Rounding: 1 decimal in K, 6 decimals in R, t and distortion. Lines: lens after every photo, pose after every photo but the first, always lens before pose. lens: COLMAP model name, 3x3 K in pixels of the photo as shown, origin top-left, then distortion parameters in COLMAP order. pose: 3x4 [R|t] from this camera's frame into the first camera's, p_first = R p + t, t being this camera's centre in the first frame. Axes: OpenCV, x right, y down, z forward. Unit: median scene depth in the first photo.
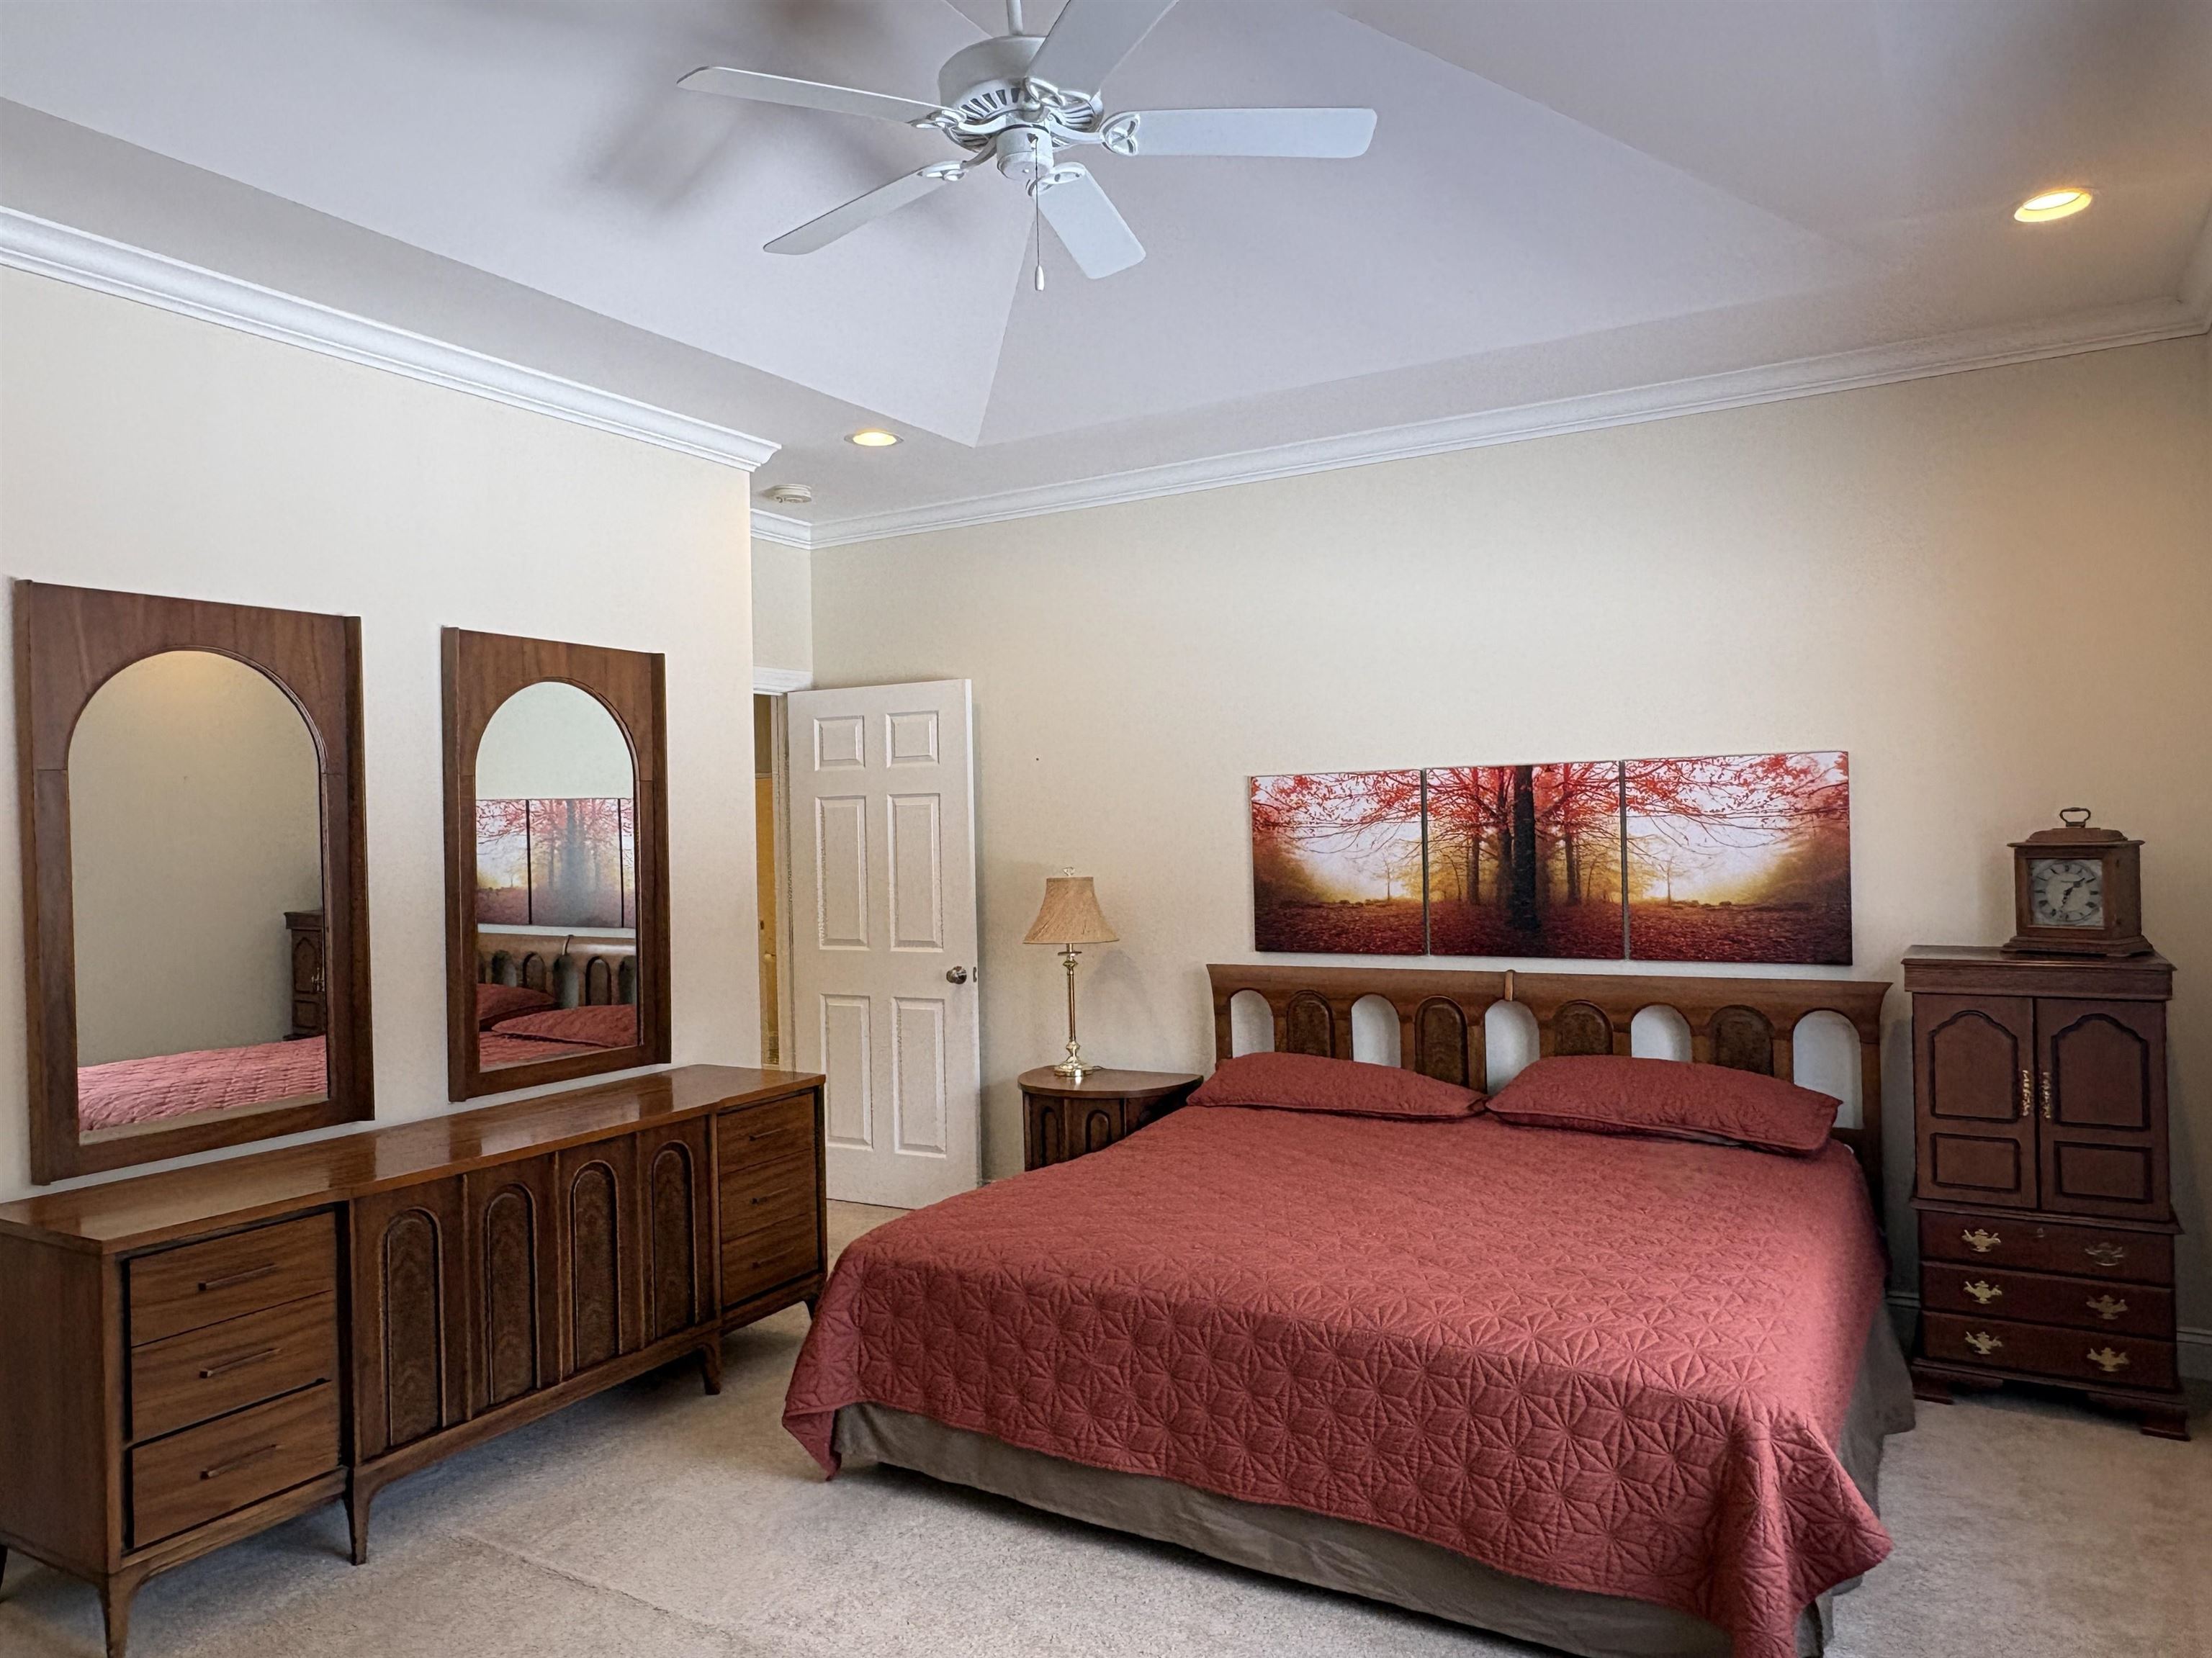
lens RADIAL K [[1498.5, 0, 1106.0], [0, 1498.5, 829.0], [0, 0, 1]] dist [0.001973, 0.001182]
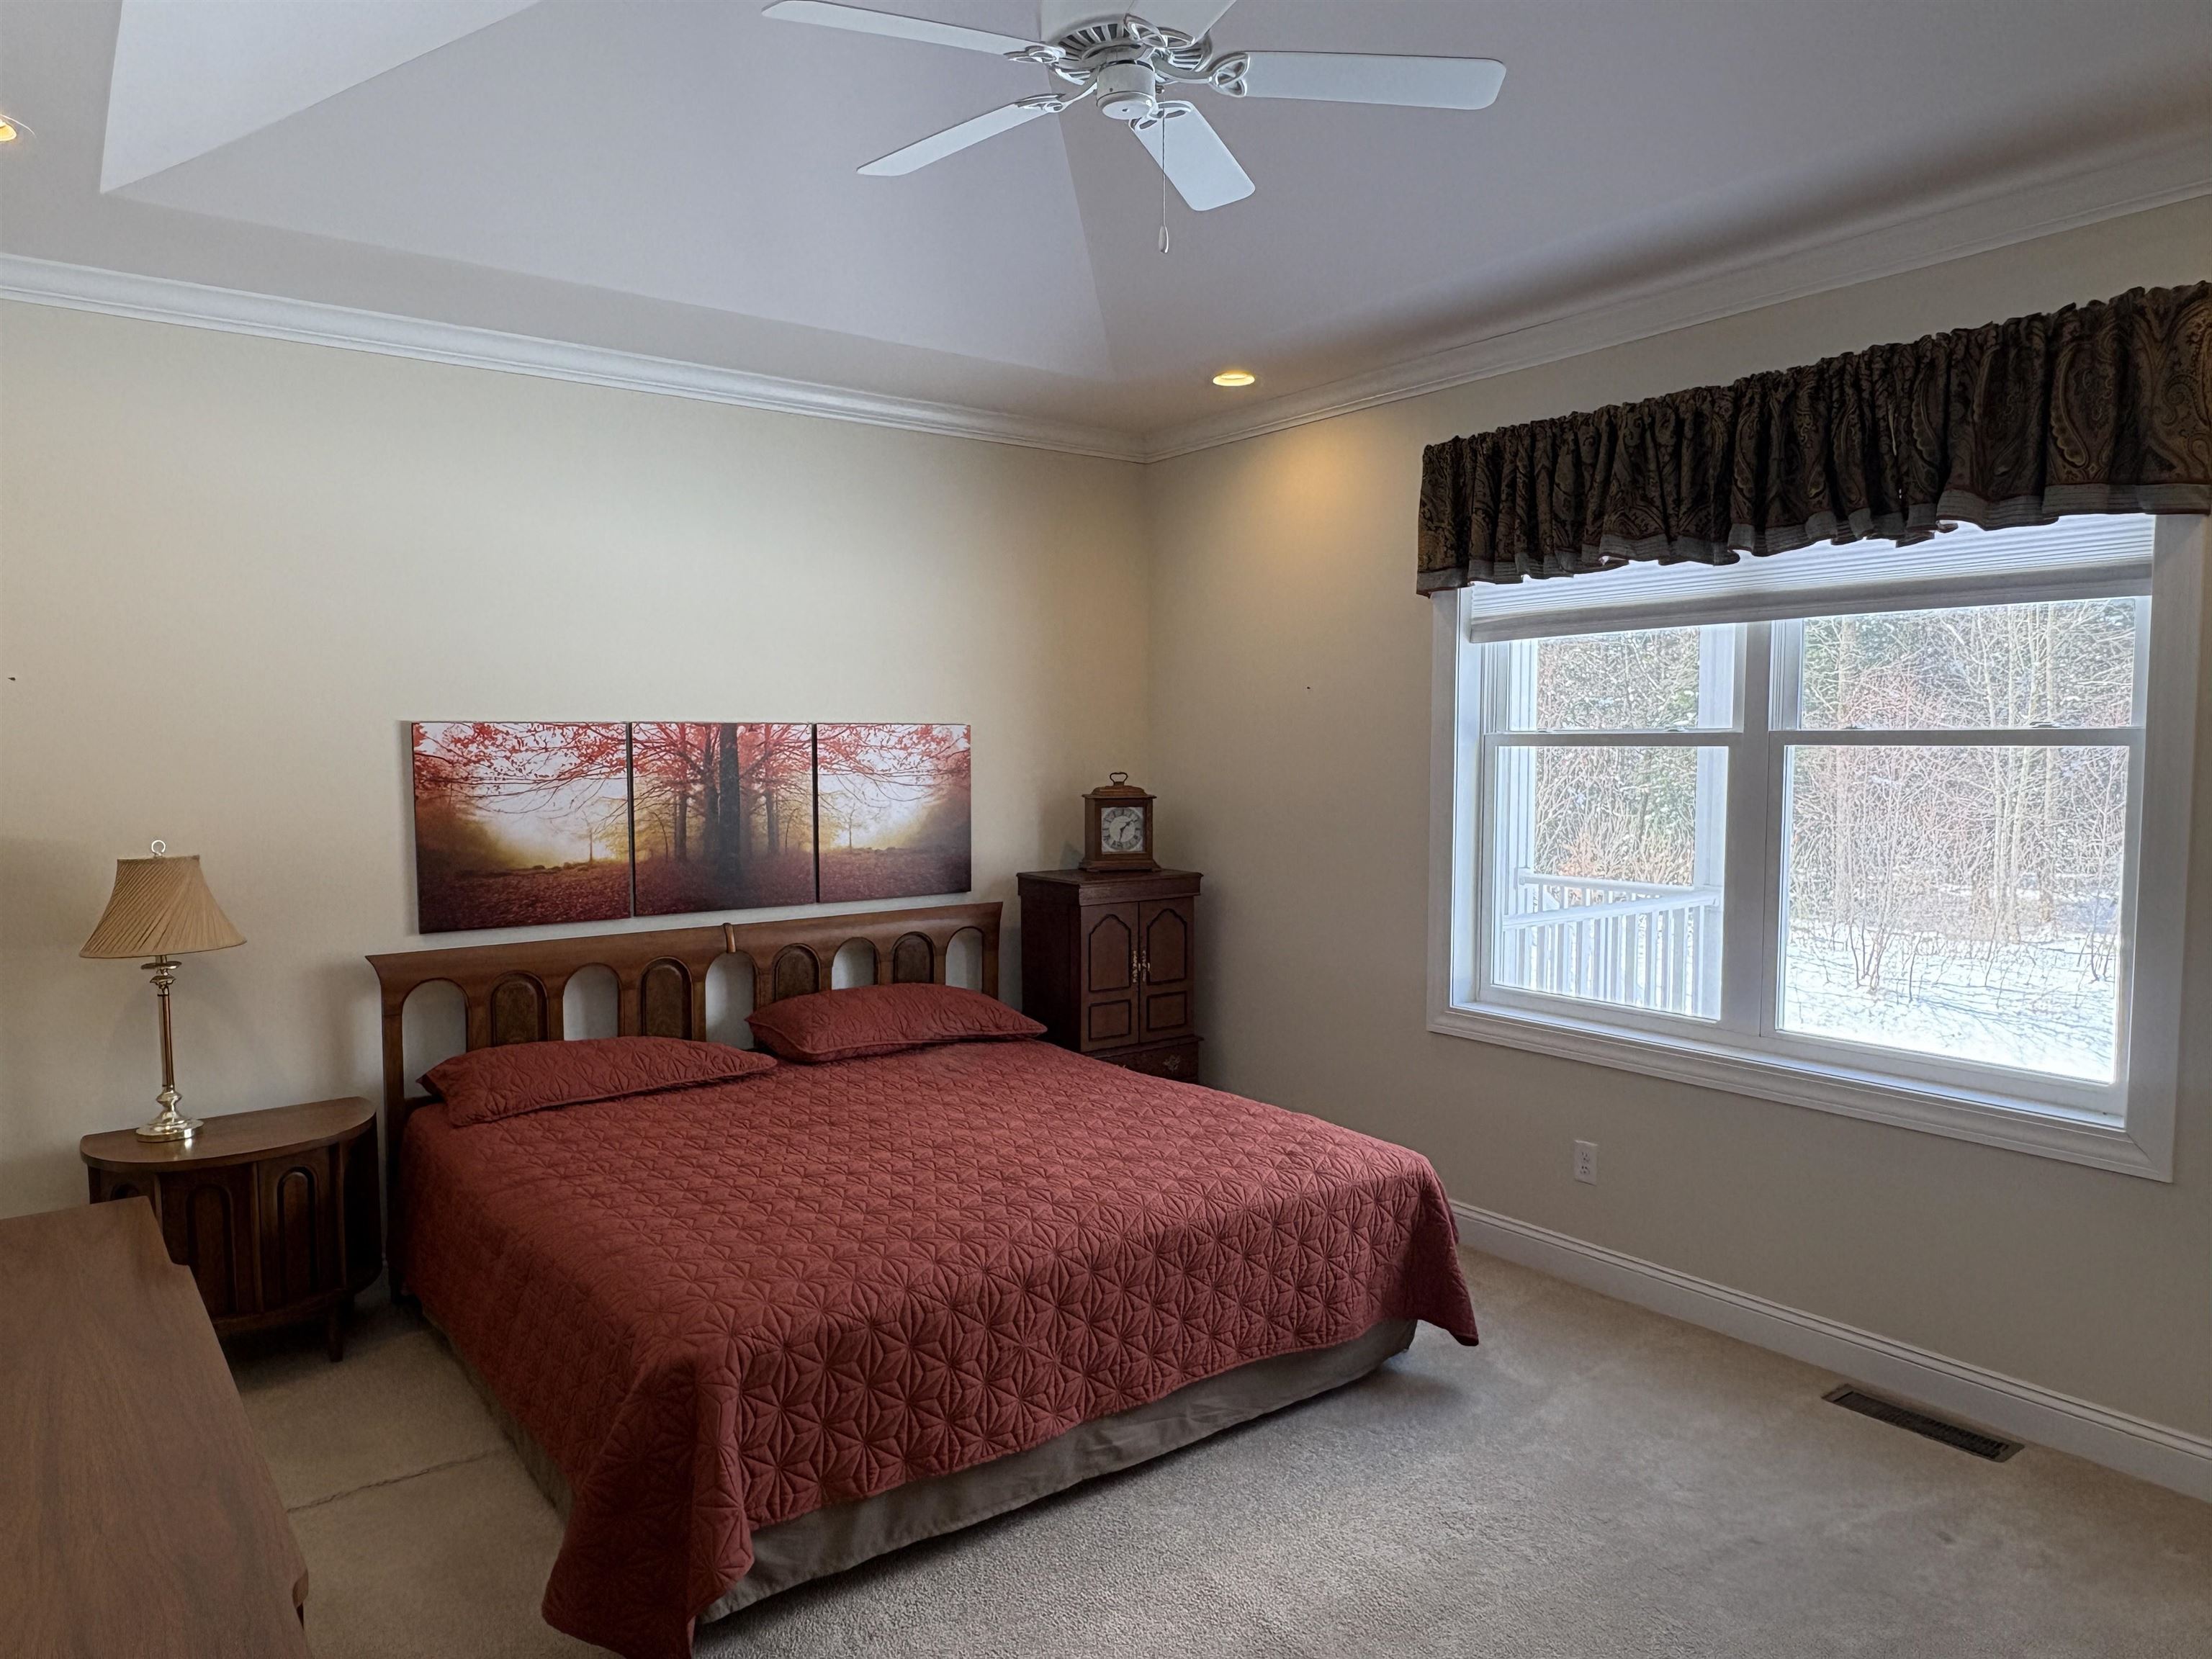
lens RADIAL K [[1454.5, 0, 1091.0], [0, 1454.5, 830.5], [0, 0, 1]] dist [-0.000657, 0.000558]
pose [[0.367726, -0.036702, 0.929210, -0.564304], [-0.008529, 0.999046, 0.042835, -0.014258], [-0.929895, -0.023677, 0.367062, 0.404220]]
